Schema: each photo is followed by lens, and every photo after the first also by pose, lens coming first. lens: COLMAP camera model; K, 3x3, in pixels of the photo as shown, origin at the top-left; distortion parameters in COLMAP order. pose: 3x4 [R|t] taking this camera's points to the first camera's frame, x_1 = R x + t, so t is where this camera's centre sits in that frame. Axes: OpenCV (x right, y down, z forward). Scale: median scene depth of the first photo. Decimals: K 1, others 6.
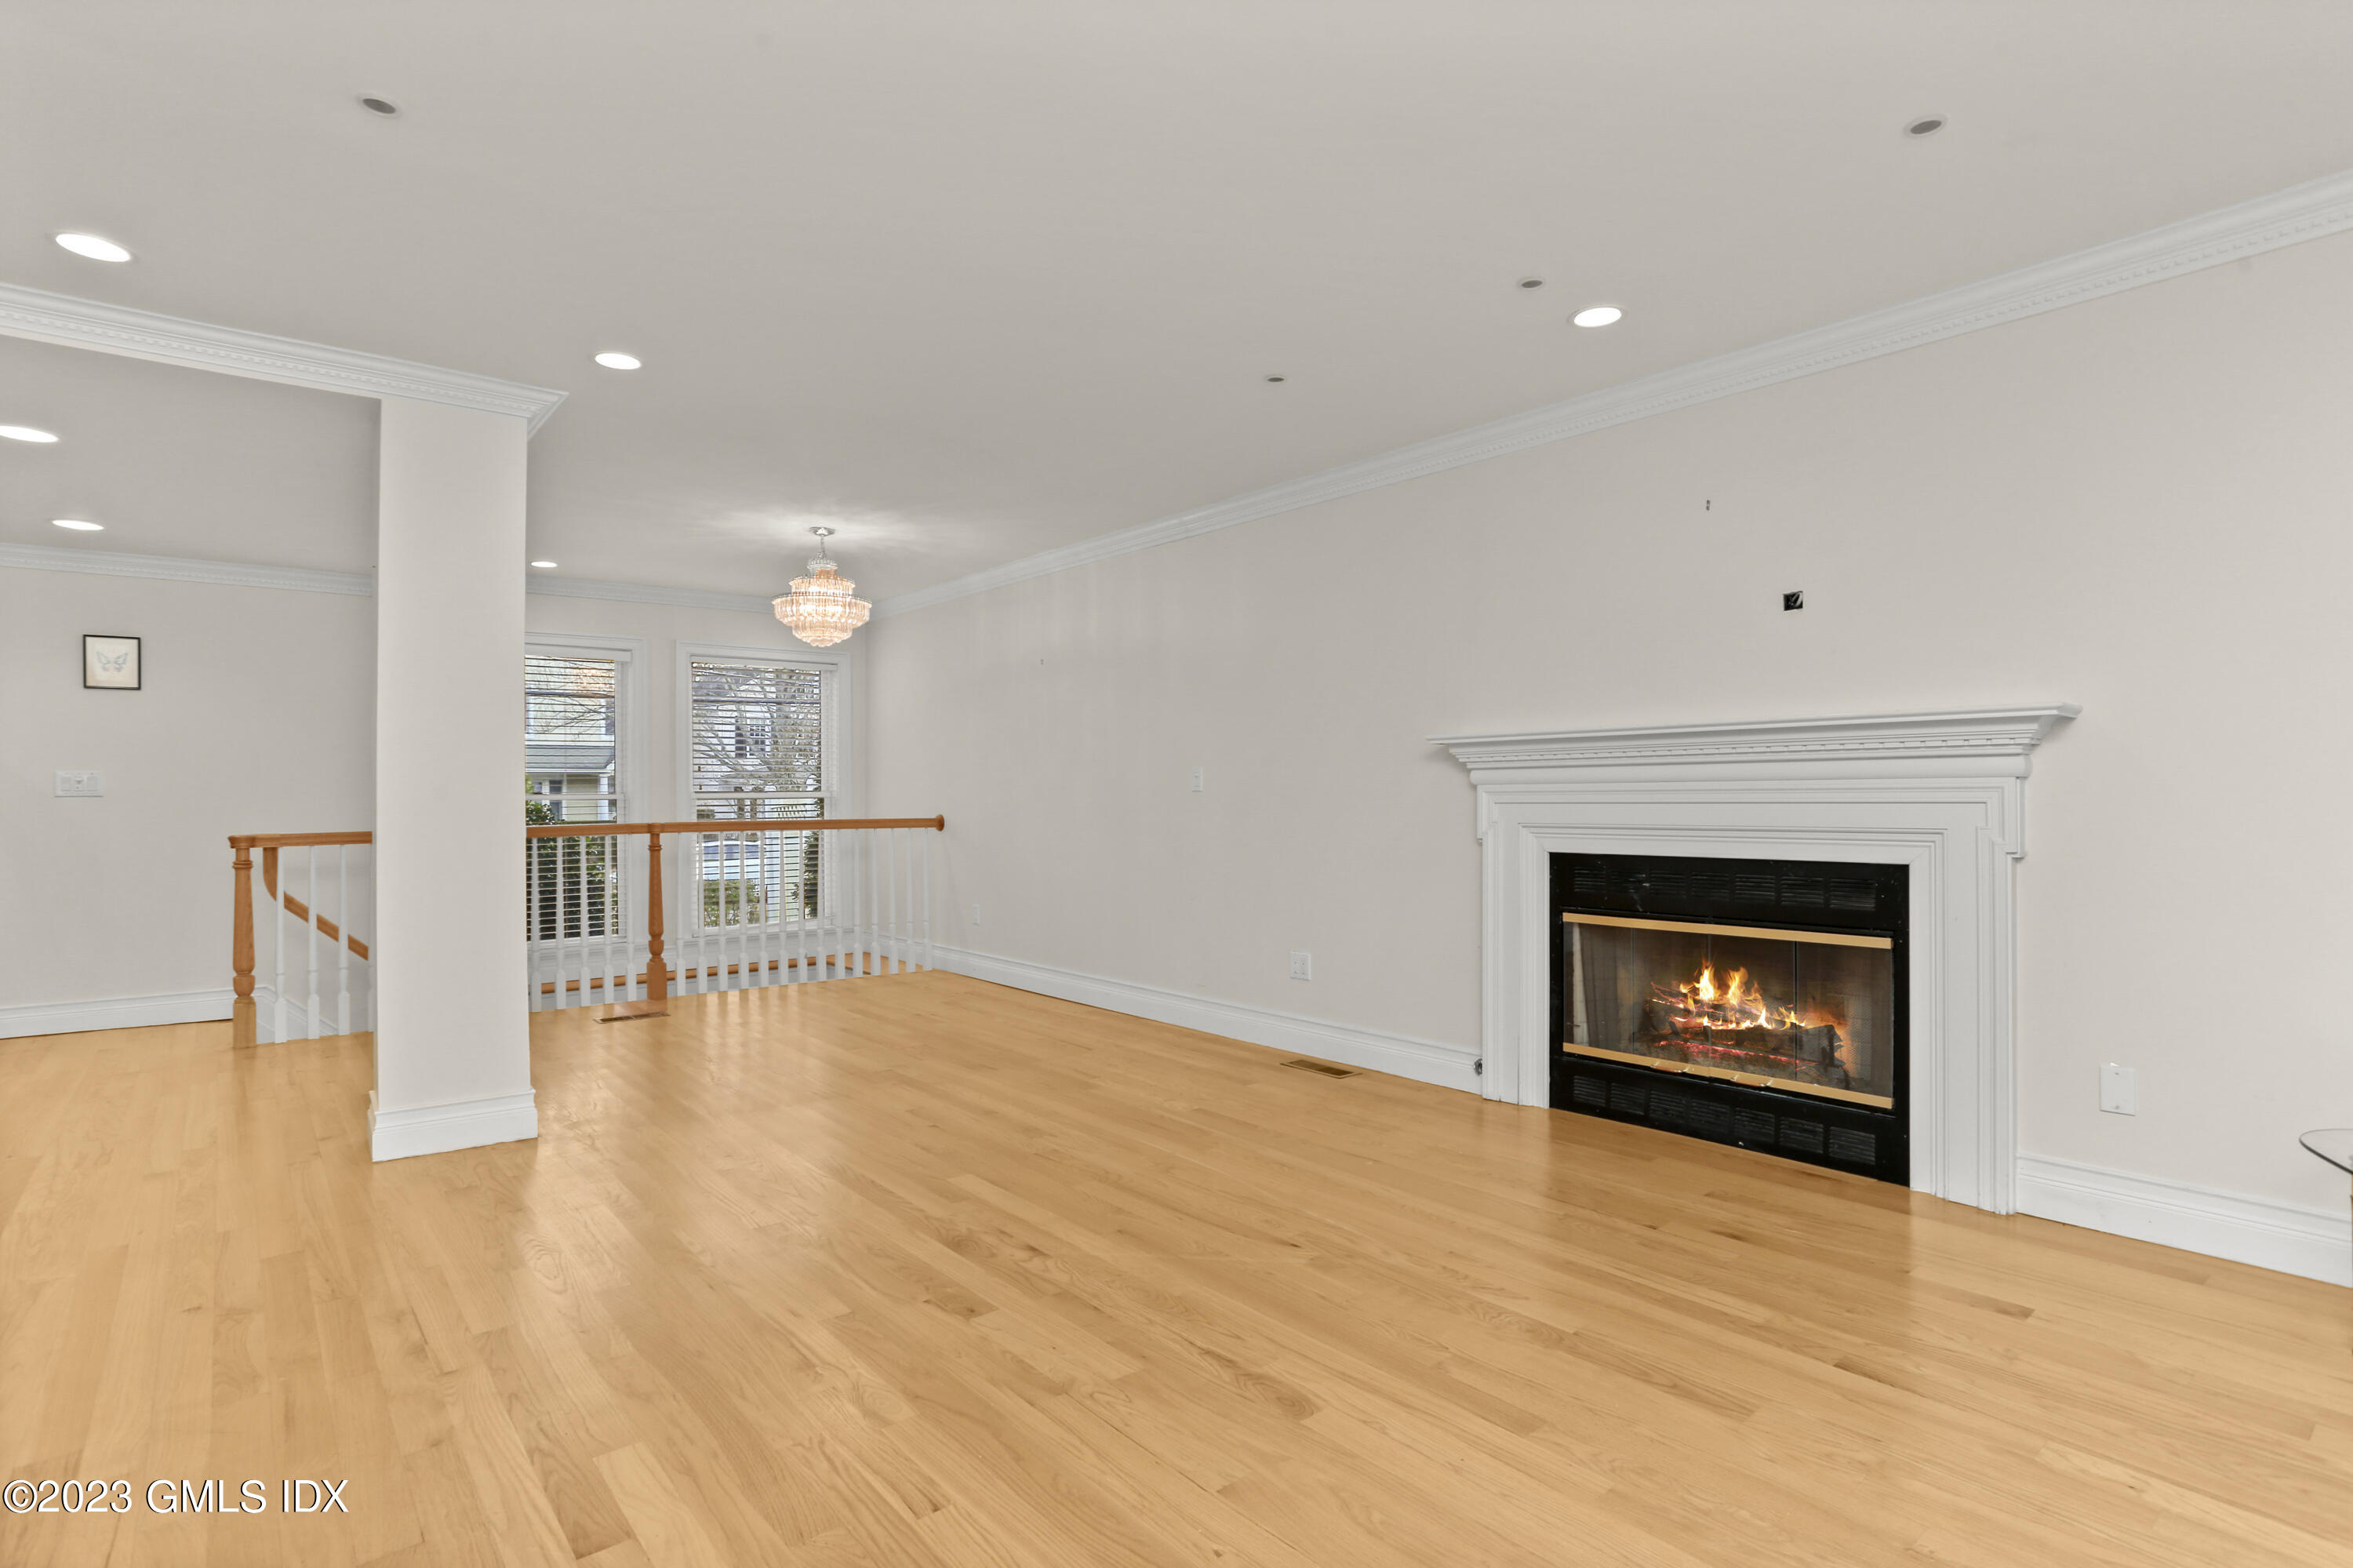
lens RADIAL K [[1184.8, 0, 1176.5], [0, 1184.8, 784.0], [0, 0, 1]] dist [-0.049038, 0.031623]
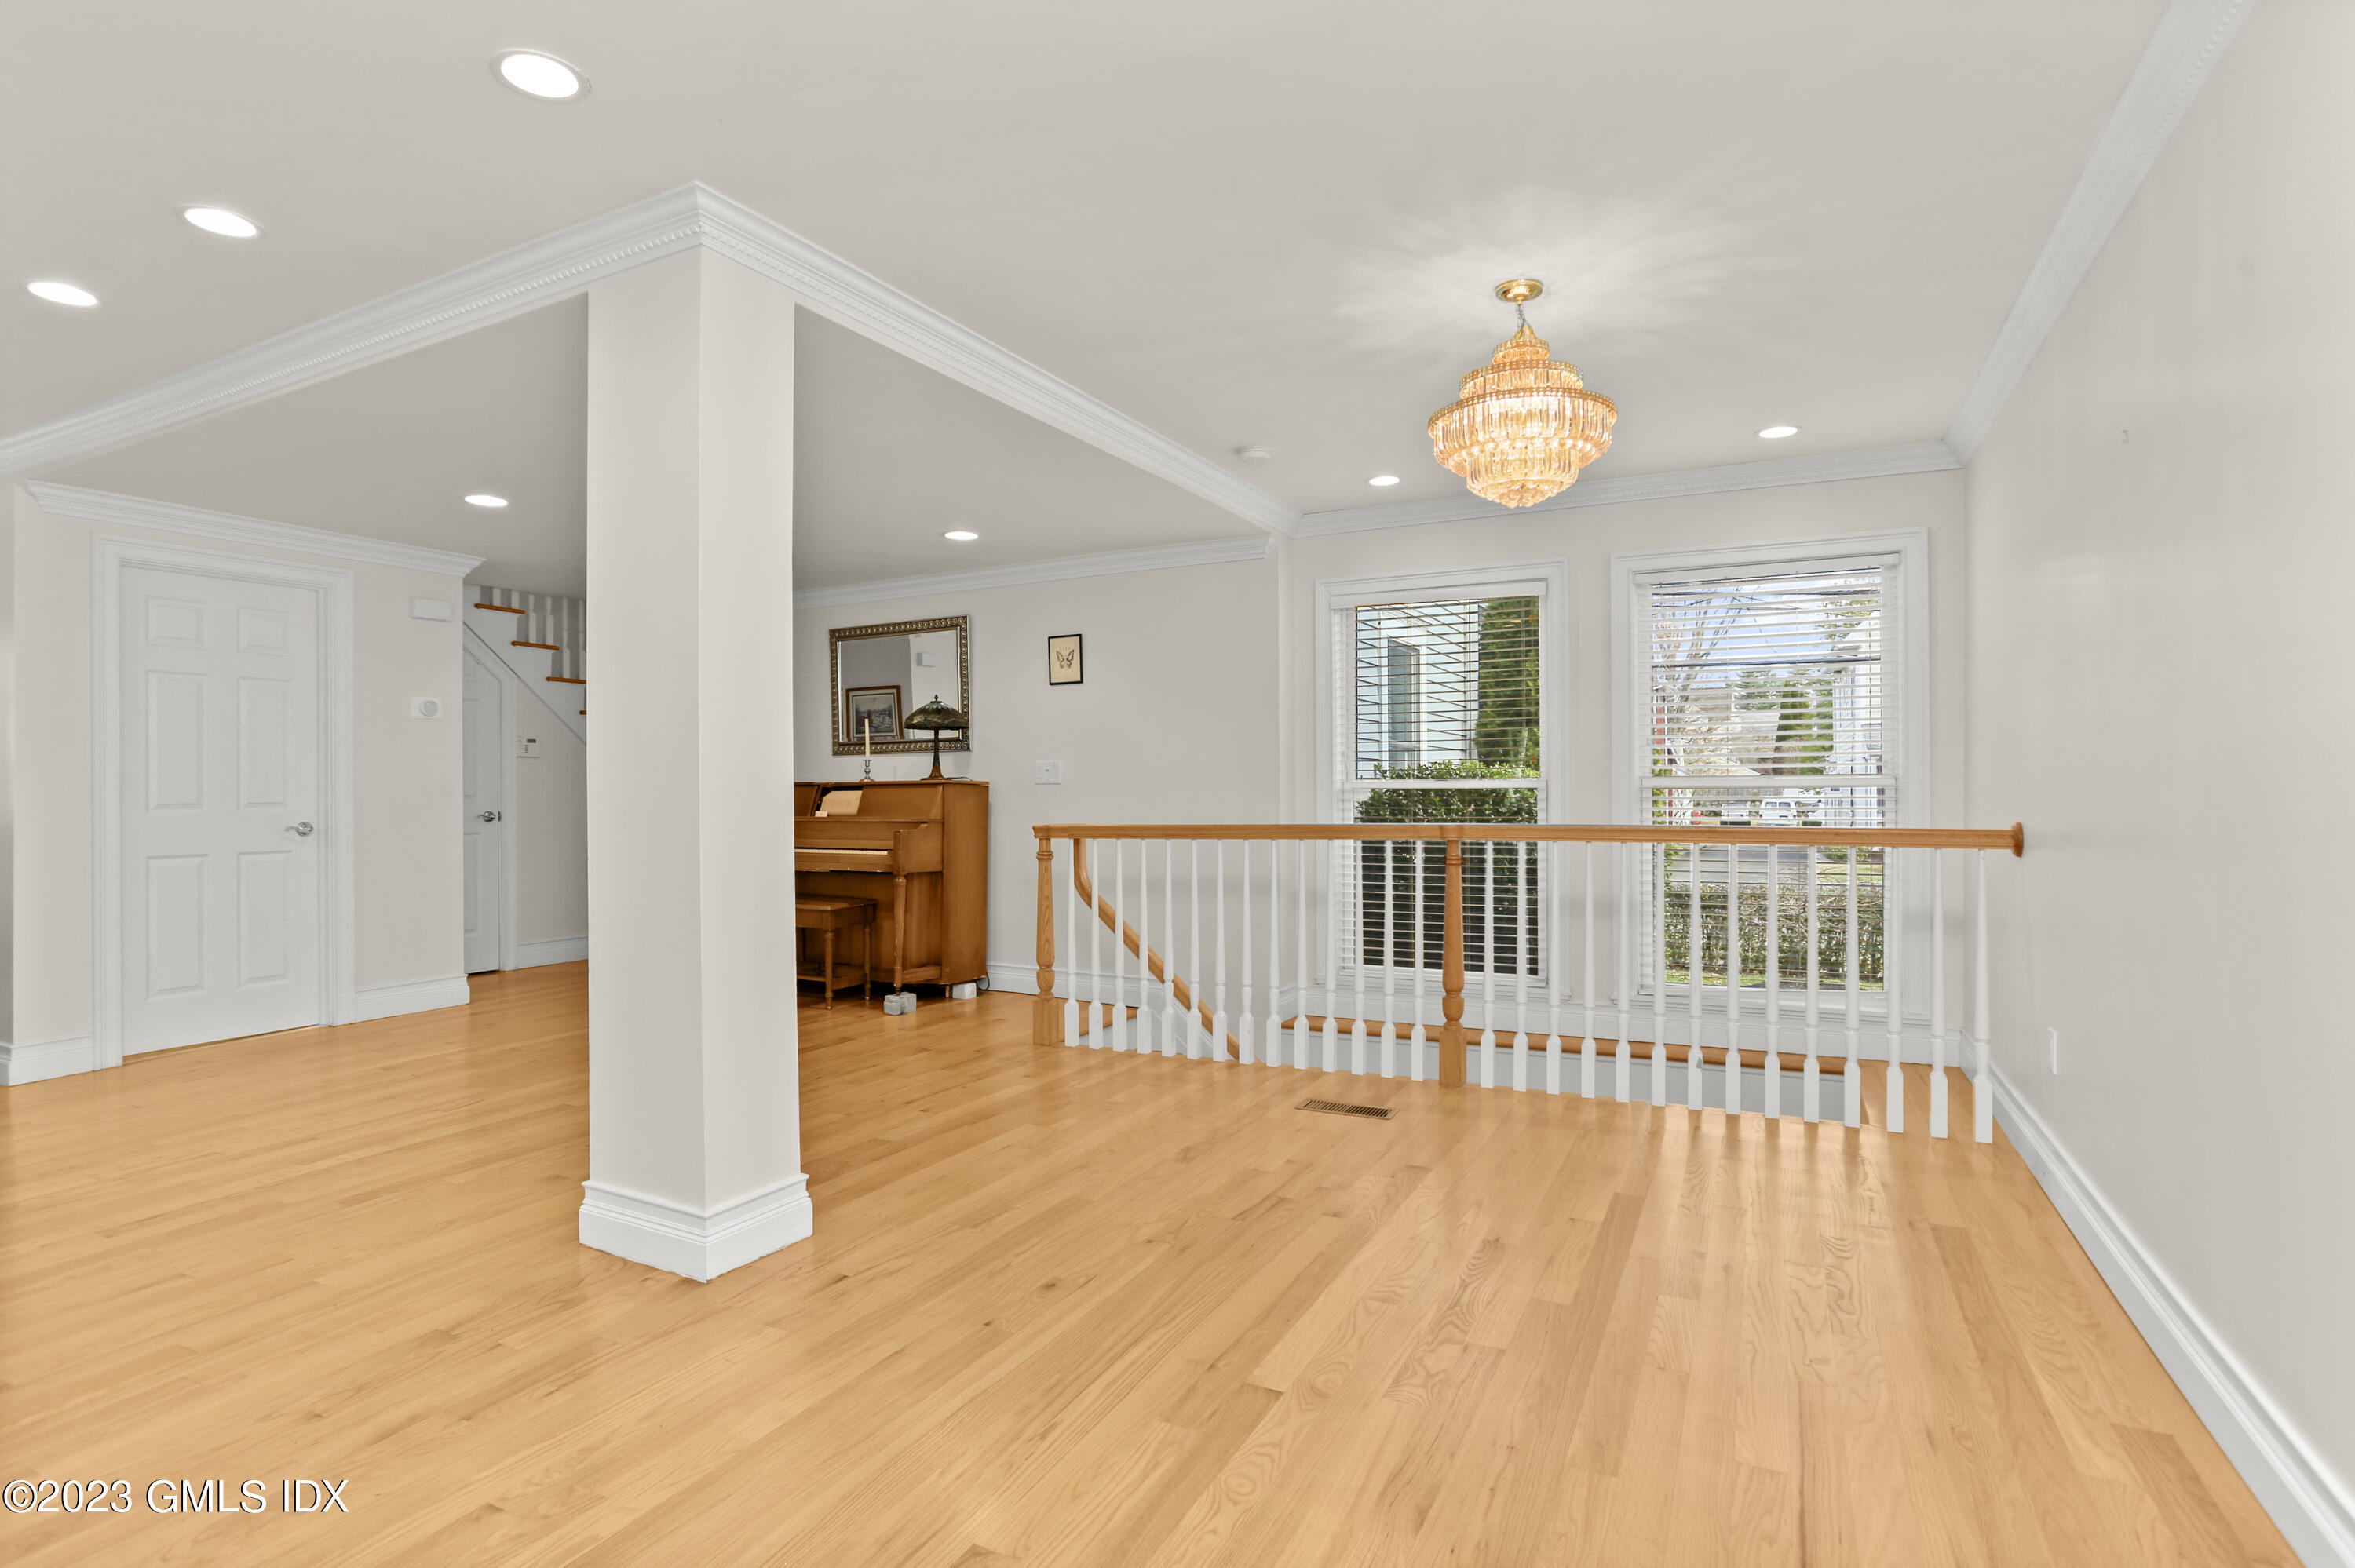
lens RADIAL K [[1185.6, 0, 1177.5], [0, 1185.6, 784.0], [0, 0, 1]] dist [-0.049038, 0.031623]
pose [[0.387491, 0.001954, -0.921871, 0.200234], [0.010575, 0.999923, 0.006564, 0.006616], [0.921813, -0.012292, 0.387440, 0.975518]]
